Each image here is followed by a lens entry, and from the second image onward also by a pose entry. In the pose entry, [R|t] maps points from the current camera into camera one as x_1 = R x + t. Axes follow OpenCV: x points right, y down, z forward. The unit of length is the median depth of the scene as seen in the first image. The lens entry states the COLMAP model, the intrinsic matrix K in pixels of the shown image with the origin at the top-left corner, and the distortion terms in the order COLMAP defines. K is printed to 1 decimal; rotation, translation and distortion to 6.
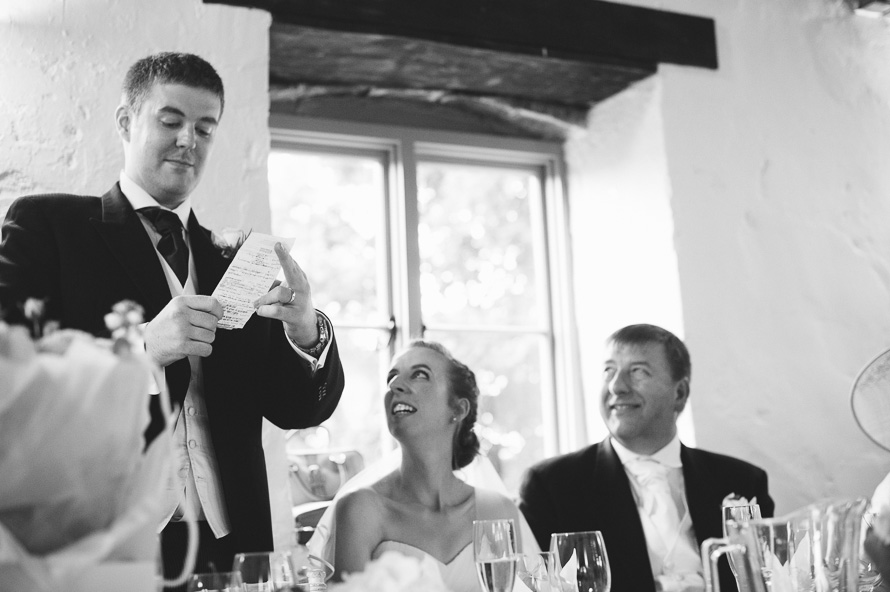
lens RADIAL K [[1298.5, 0, 441.1], [0, 1298.5, 291.1], [0, 0, 1]] dist [-0.124390, 0.000000]
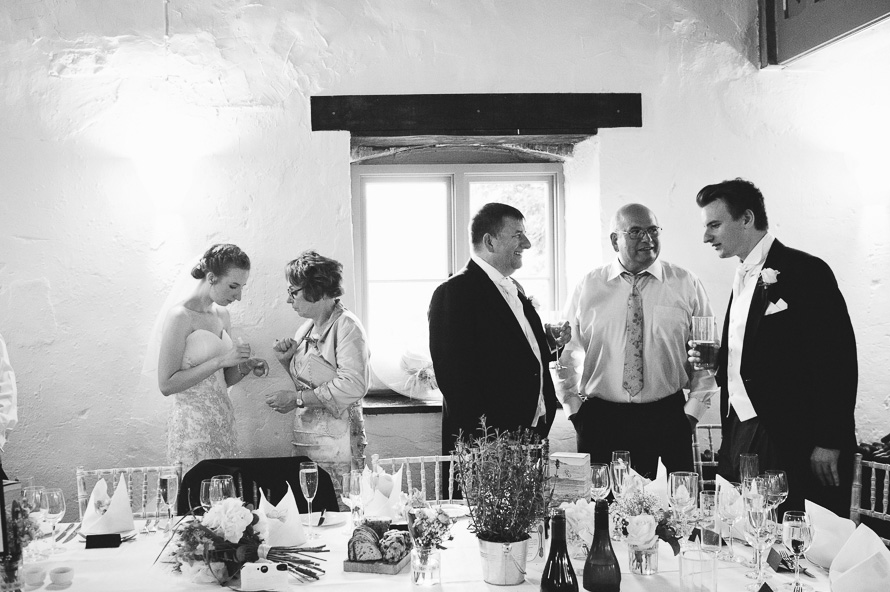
lens RADIAL K [[961.1, 0, 373.0], [0, 961.1, 296.4], [0, 0, 1]] dist [-0.060723, 0.000000]
pose [[0.928964, 0.032932, -0.368702, 0.357535], [0.044404, 0.978929, 0.199315, -0.222591], [0.367497, -0.201528, 0.907927, -0.246522]]
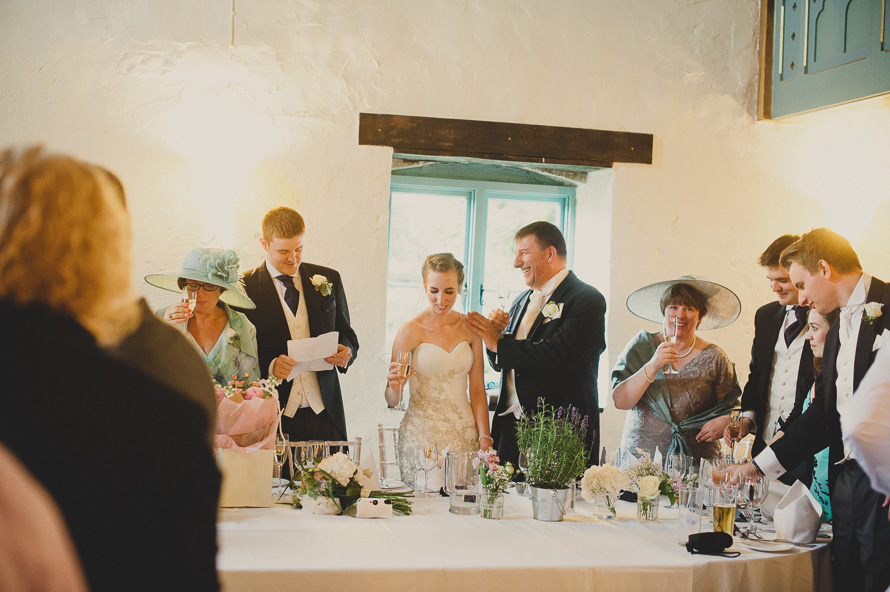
lens RADIAL K [[1298.5, 0, 443.8], [0, 1298.5, 293.3], [0, 0, 1]] dist [-0.124390, 0.000000]
pose [[0.970475, 0.094321, -0.221993, 0.358337], [-0.050872, 0.979708, 0.193869, -0.336959], [0.235774, -0.176852, 0.955580, -0.823541]]
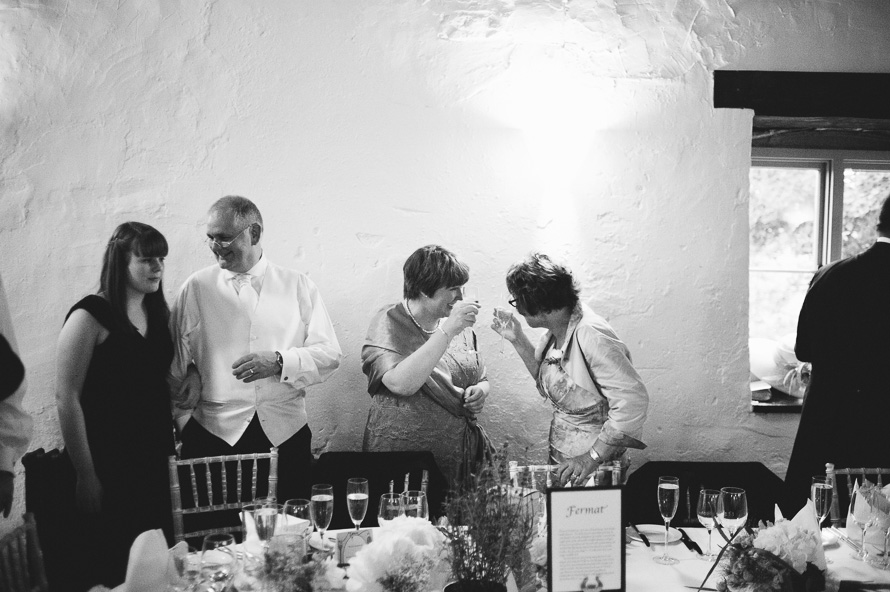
lens RADIAL K [[901.2, 0, 438.0], [0, 901.2, 294.9], [0, 0, 1]] dist [-0.066103, 0.000000]
pose [[0.896797, 0.081156, -0.434935, 0.023126], [0.018344, 0.975368, 0.219820, -0.211238], [0.442062, -0.205112, 0.873218, -0.240701]]
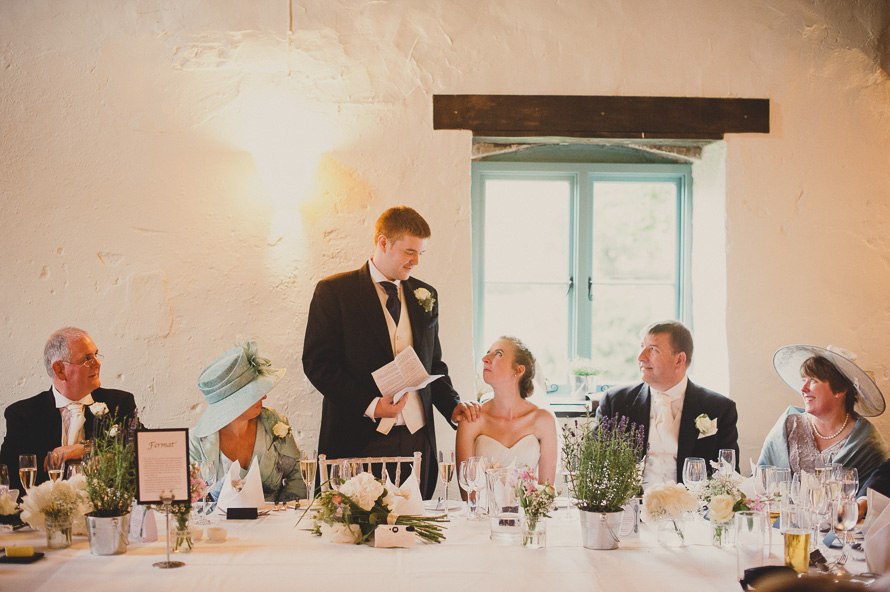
lens RADIAL K [[1298.5, 0, 440.6], [0, 1298.5, 295.4], [0, 0, 1]] dist [-0.124390, 0.000000]
pose [[0.915906, 0.058101, -0.397165, 0.492743], [0.023266, 0.980120, 0.197036, -0.303050], [0.400717, -0.189707, 0.896346, -0.611430]]
